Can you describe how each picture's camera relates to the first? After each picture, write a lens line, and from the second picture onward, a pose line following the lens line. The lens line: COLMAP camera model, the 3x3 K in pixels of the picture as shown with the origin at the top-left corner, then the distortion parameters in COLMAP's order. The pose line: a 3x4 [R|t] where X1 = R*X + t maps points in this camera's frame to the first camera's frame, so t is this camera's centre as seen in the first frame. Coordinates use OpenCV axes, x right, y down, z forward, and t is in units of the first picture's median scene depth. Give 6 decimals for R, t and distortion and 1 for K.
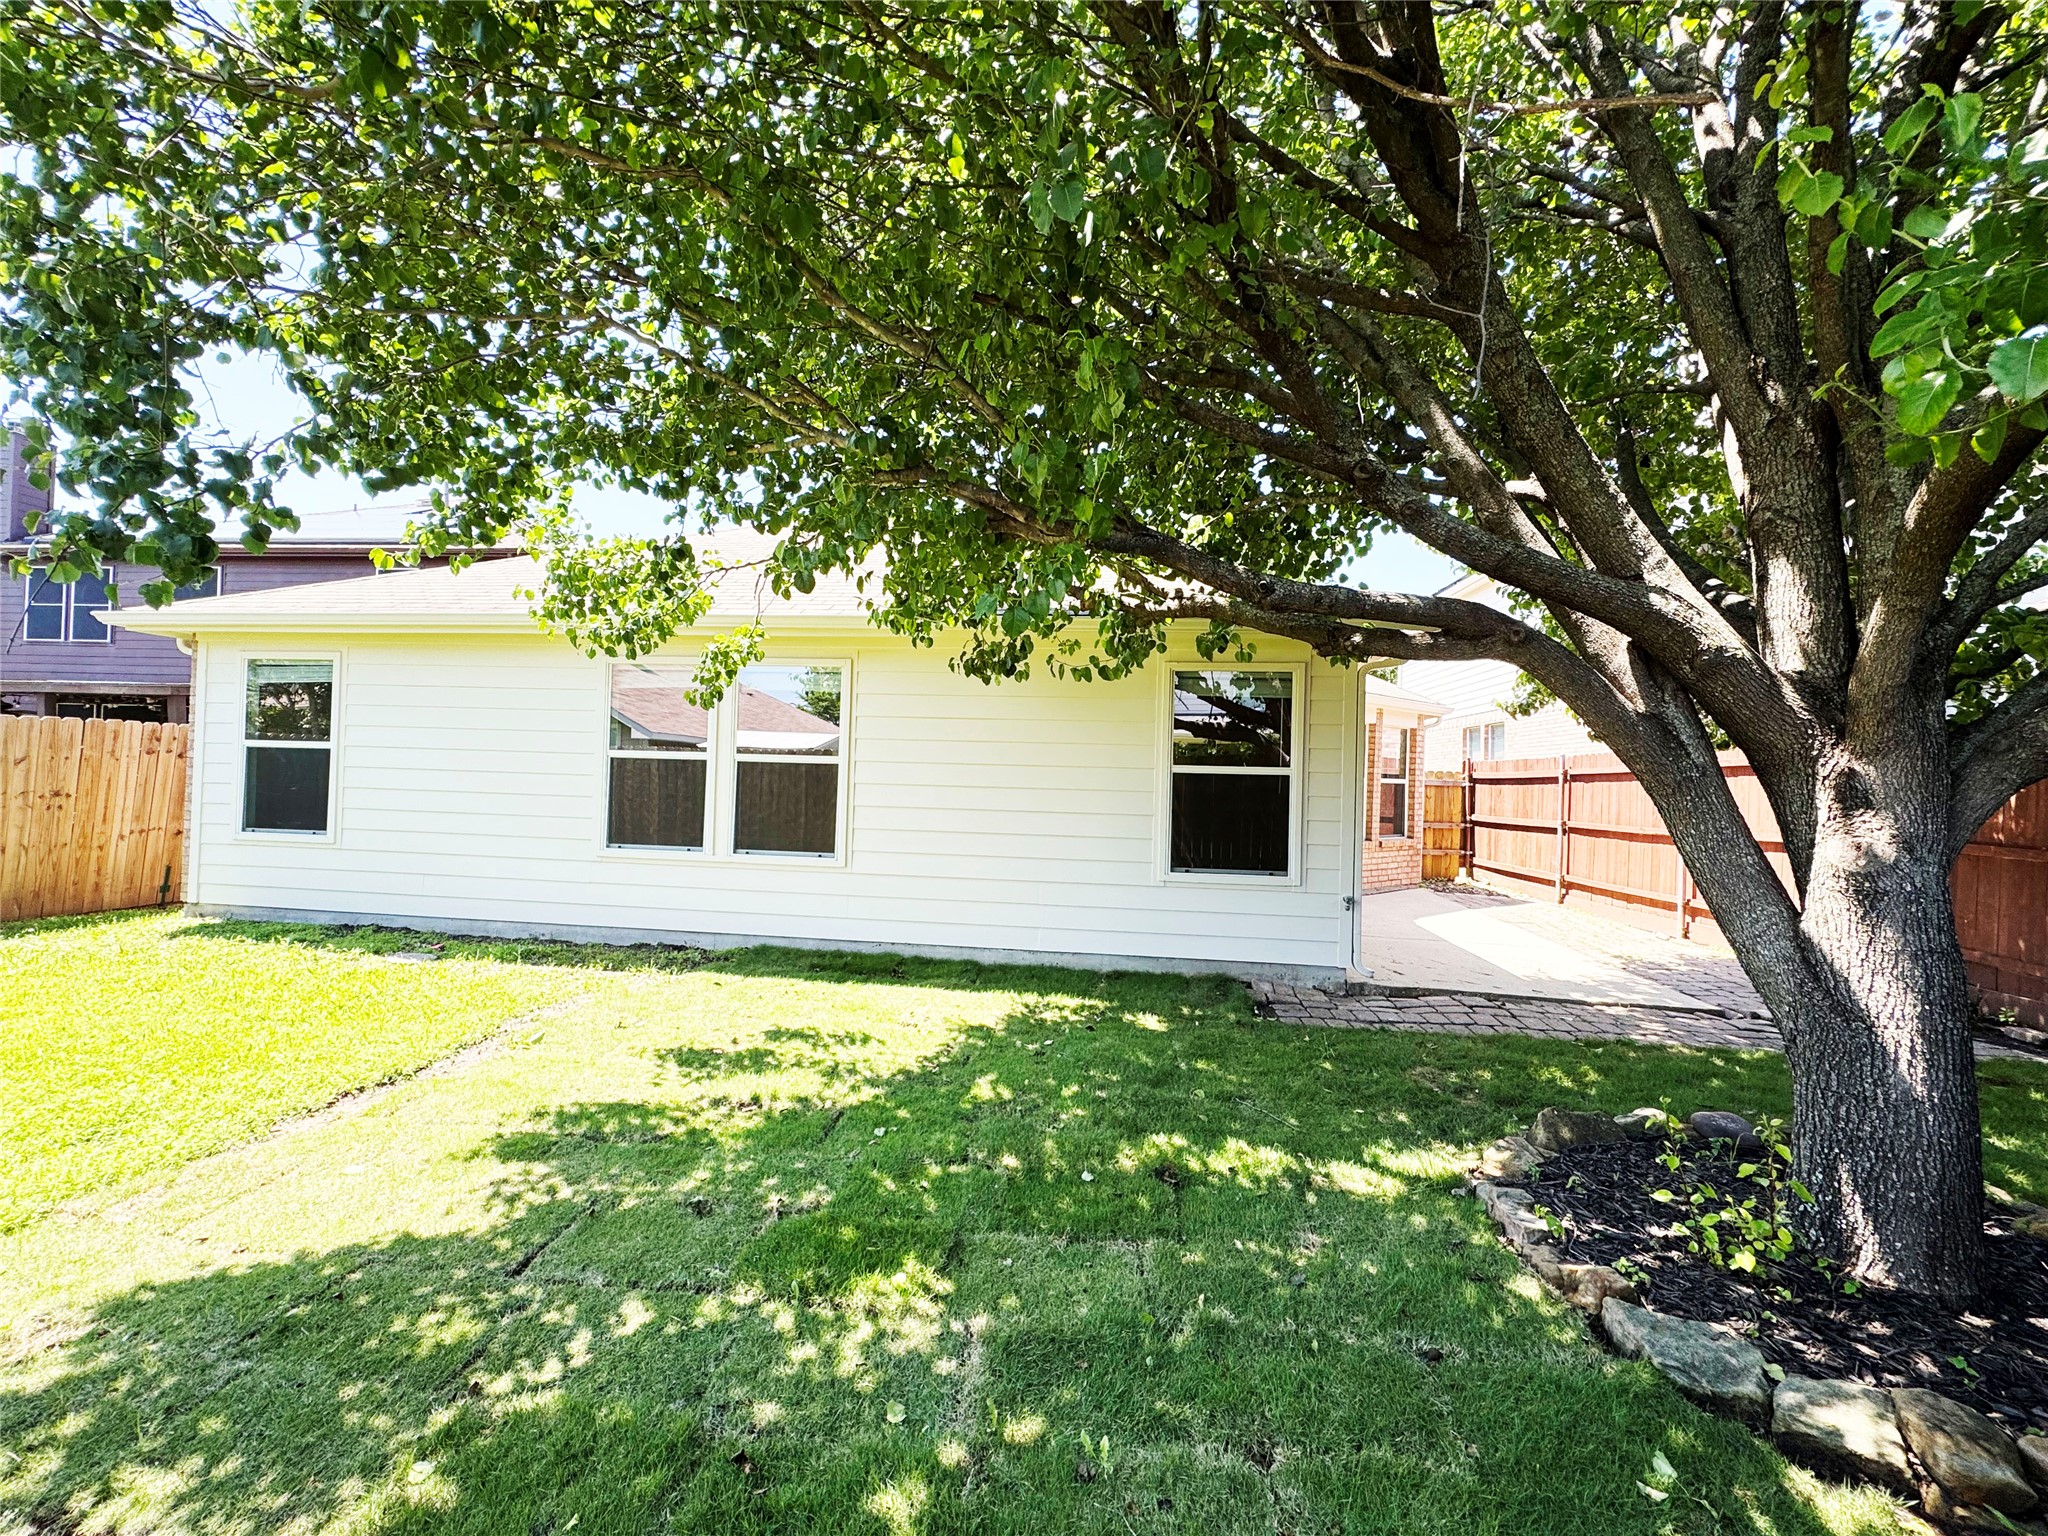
lens RADIAL K [[815.0, 0, 1035.5], [0, 815.0, 765.6], [0, 0, 1]] dist [-0.004855, 0.001662]
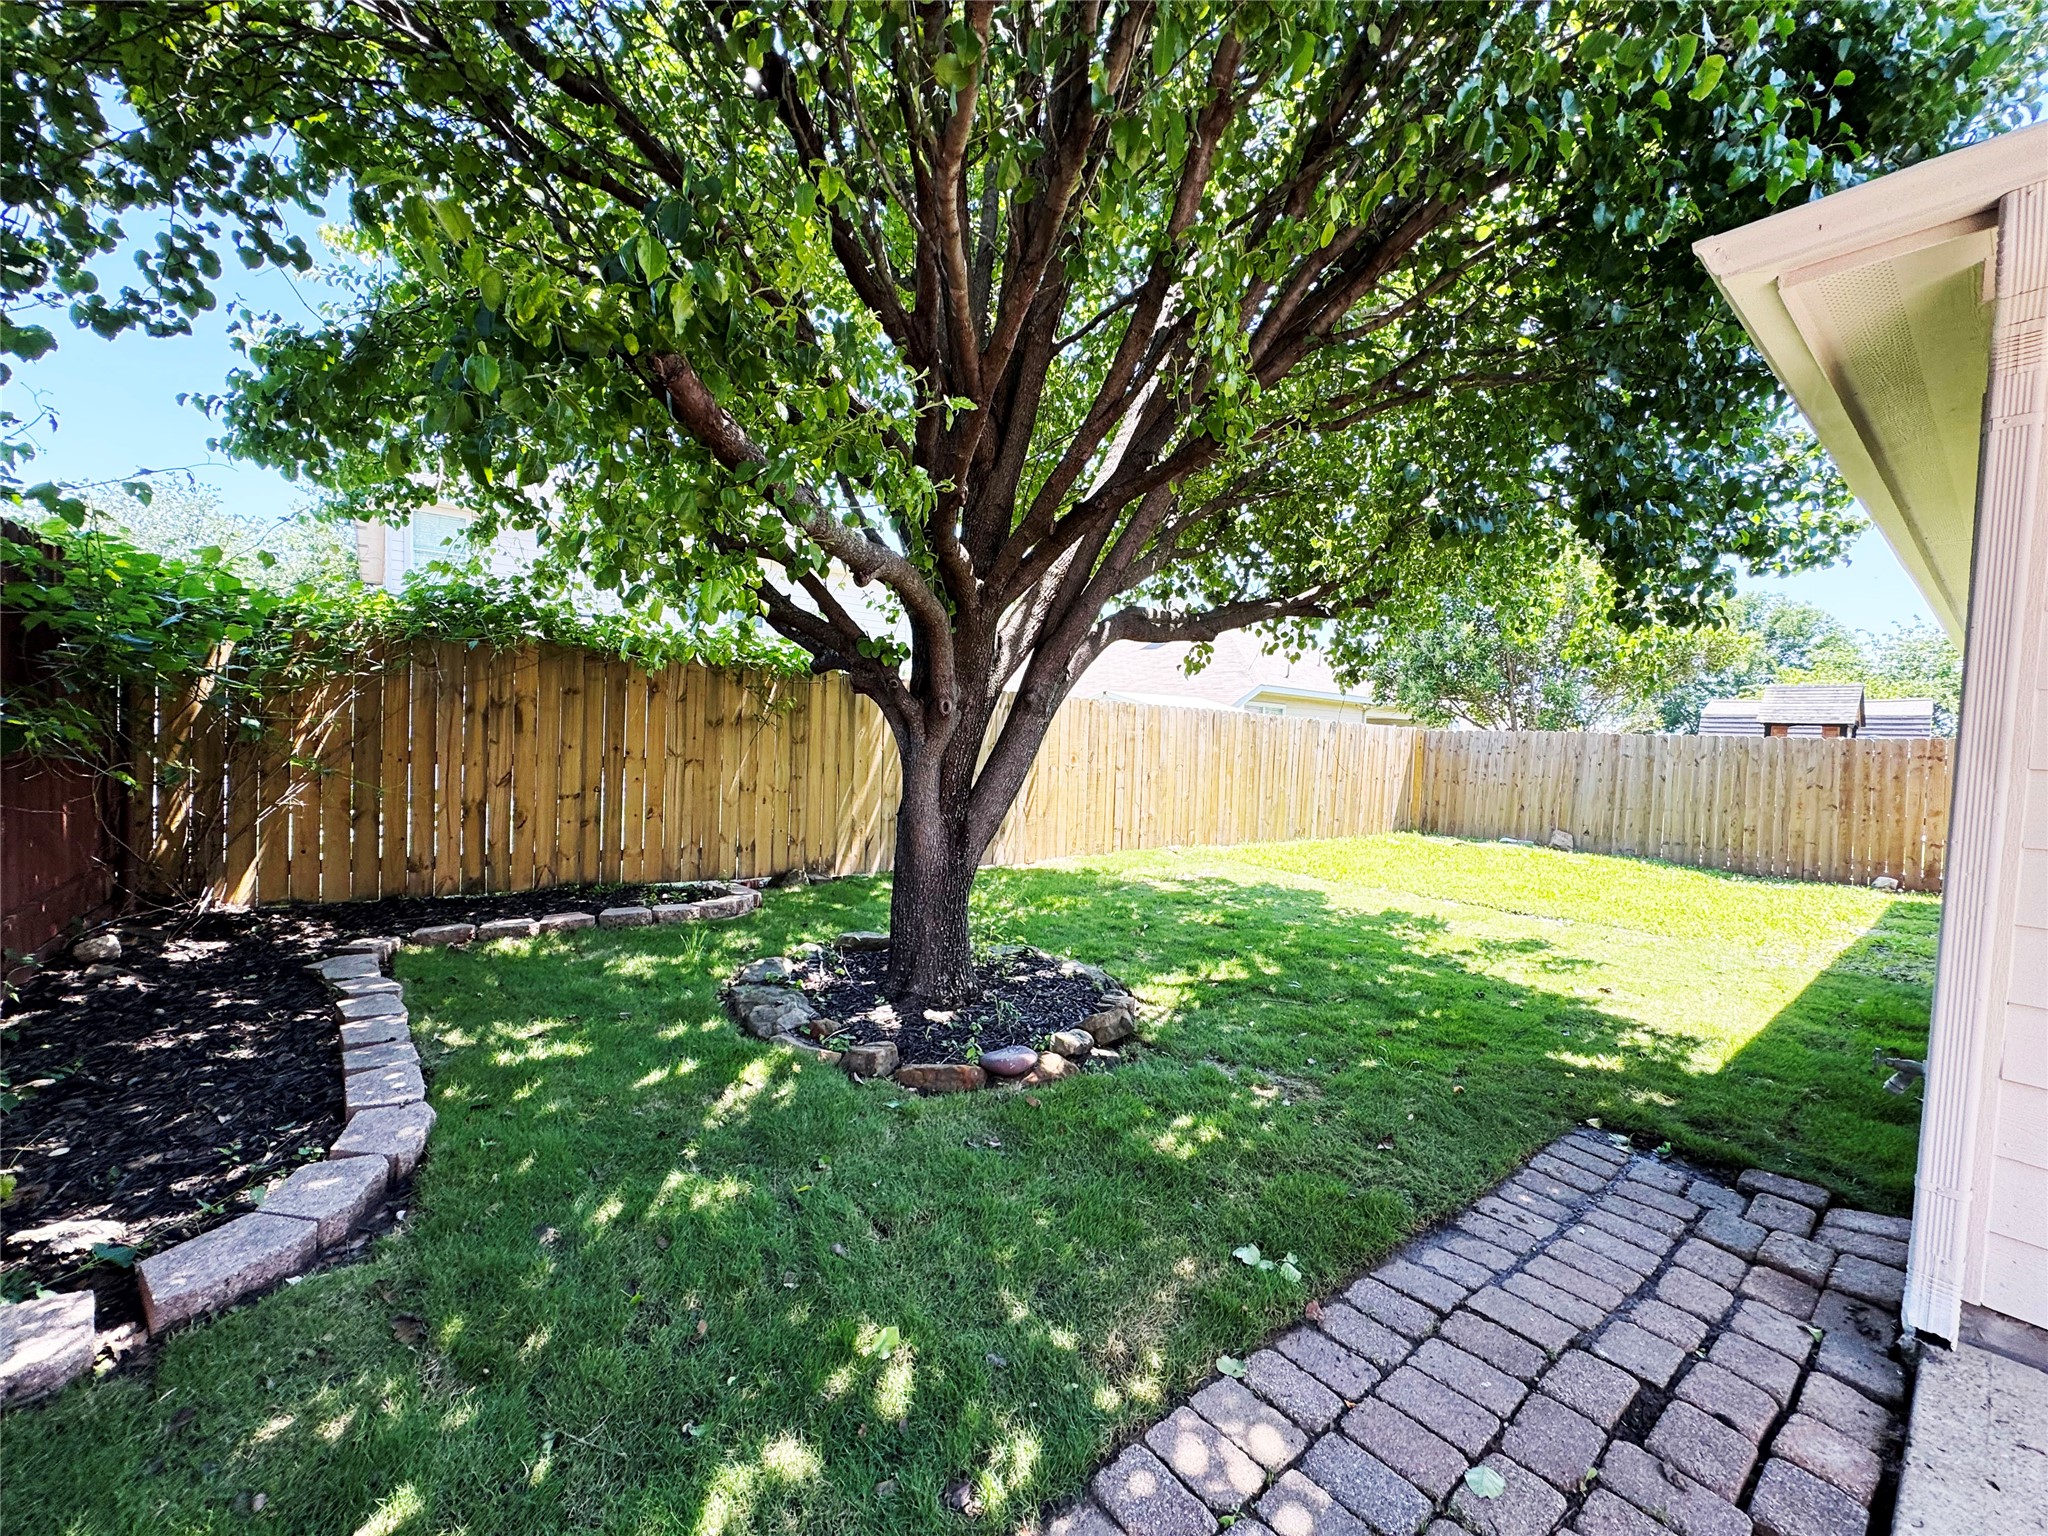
lens RADIAL K [[815.0, 0, 1019.3], [0, 815.0, 766.4], [0, 0, 1]] dist [-0.004855, 0.001662]
pose [[-0.704007, -0.027725, -0.709652, 1.266639], [-0.045942, 0.998923, 0.006550, 0.076740], [0.708705, 0.037214, -0.704522, 1.382033]]
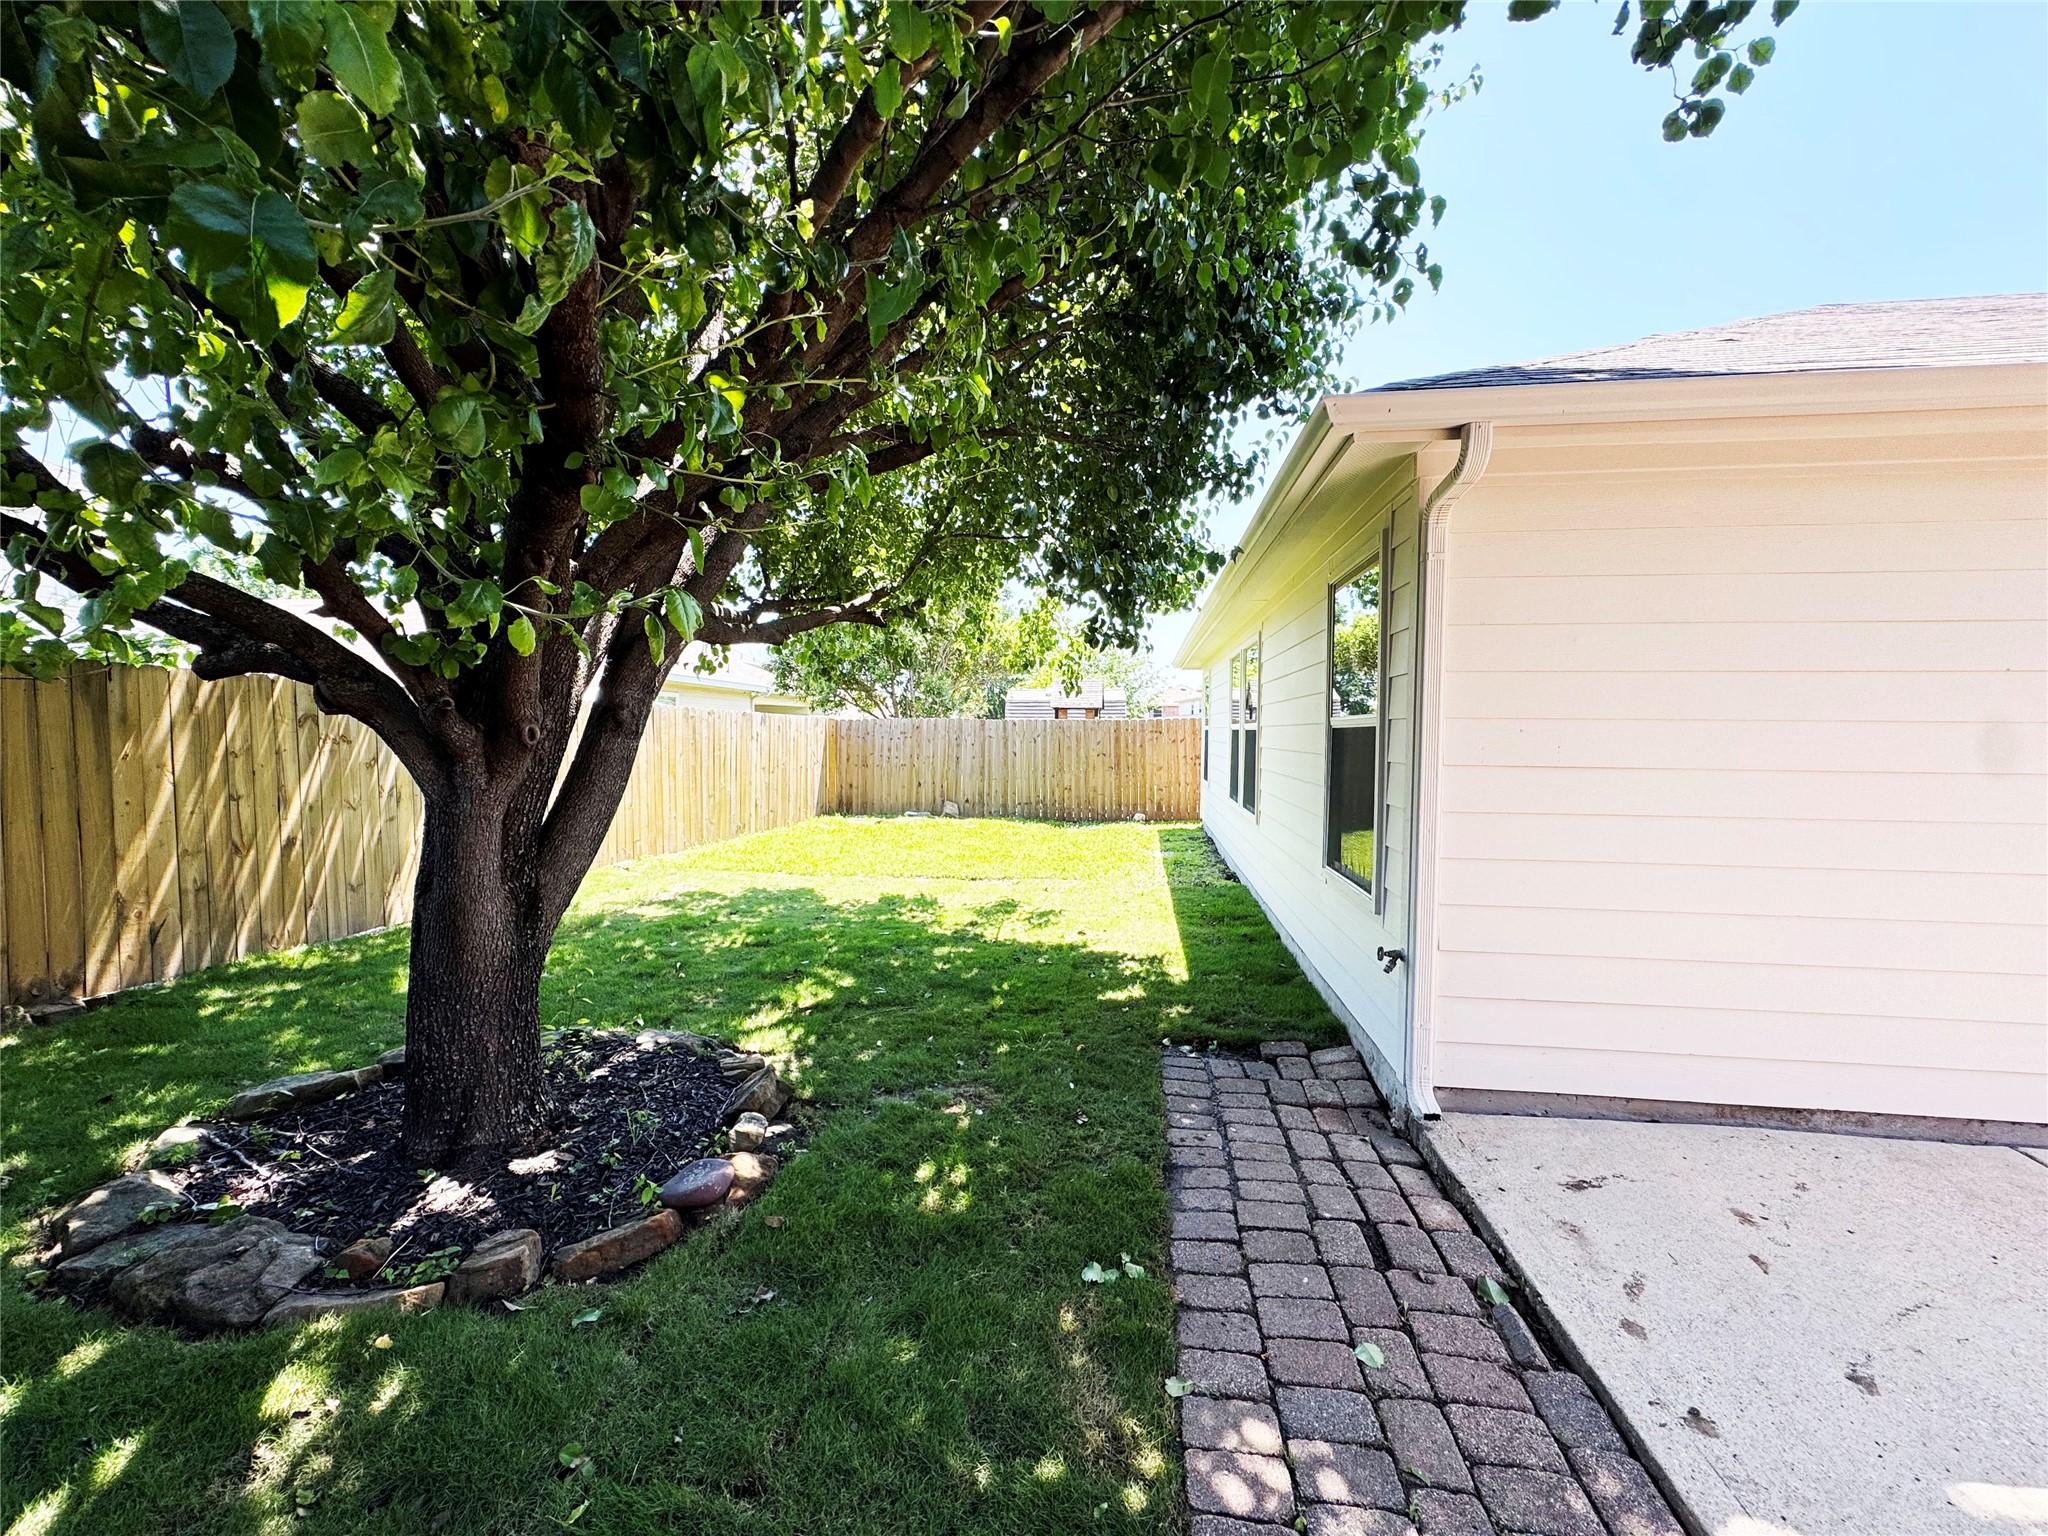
lens RADIAL K [[815.0, 0, 1027.4], [0, 815.0, 767.9], [0, 0, 1]] dist [-0.004855, 0.001662]
pose [[-0.013474, 0.015635, -0.999787, 1.318256], [0.011190, 0.999817, 0.015485, 0.042244], [0.999847, -0.010979, -0.013646, 1.089104]]
